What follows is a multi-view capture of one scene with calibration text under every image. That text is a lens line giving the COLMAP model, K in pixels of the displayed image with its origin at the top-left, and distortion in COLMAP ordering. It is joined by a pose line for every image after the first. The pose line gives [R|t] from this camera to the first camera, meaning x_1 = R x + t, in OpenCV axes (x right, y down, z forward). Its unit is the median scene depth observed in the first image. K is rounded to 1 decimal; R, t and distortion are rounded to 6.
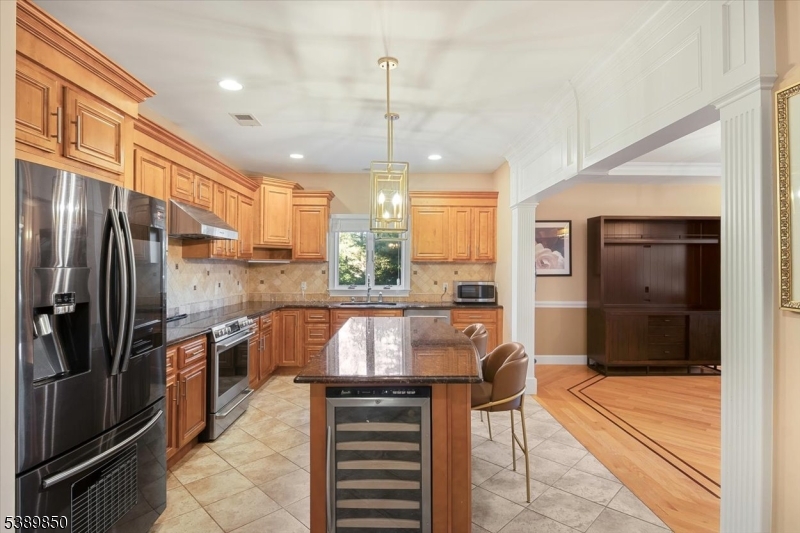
lens RADIAL K [[404.6, 0, 400.0], [0, 404.6, 266.5], [0, 0, 1]] dist [-0.043053, -0.000418]
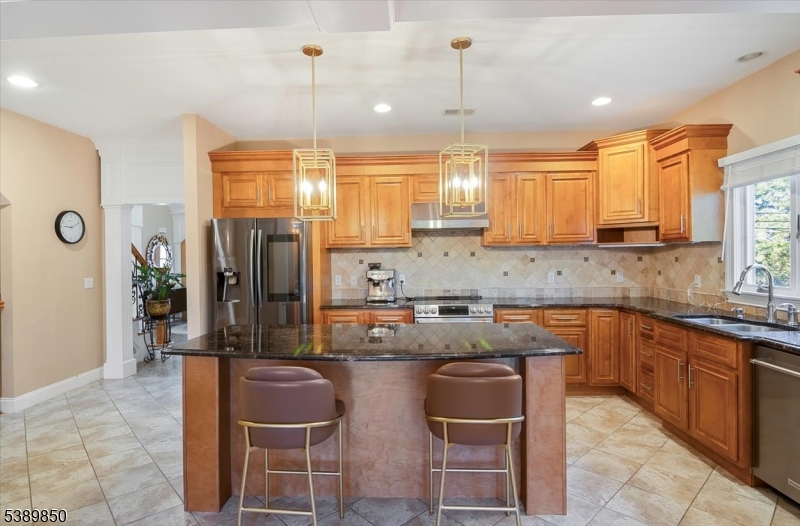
lens RADIAL K [[405.1, 0, 400.0], [0, 405.1, 263.0], [0, 0, 1]] dist [0.001030, 0.000174]
pose [[-0.056475, 0.017325, -0.998254, 0.453726], [0.012987, 0.999778, 0.016617, 0.002427], [0.998320, -0.012026, -0.056688, 0.608902]]
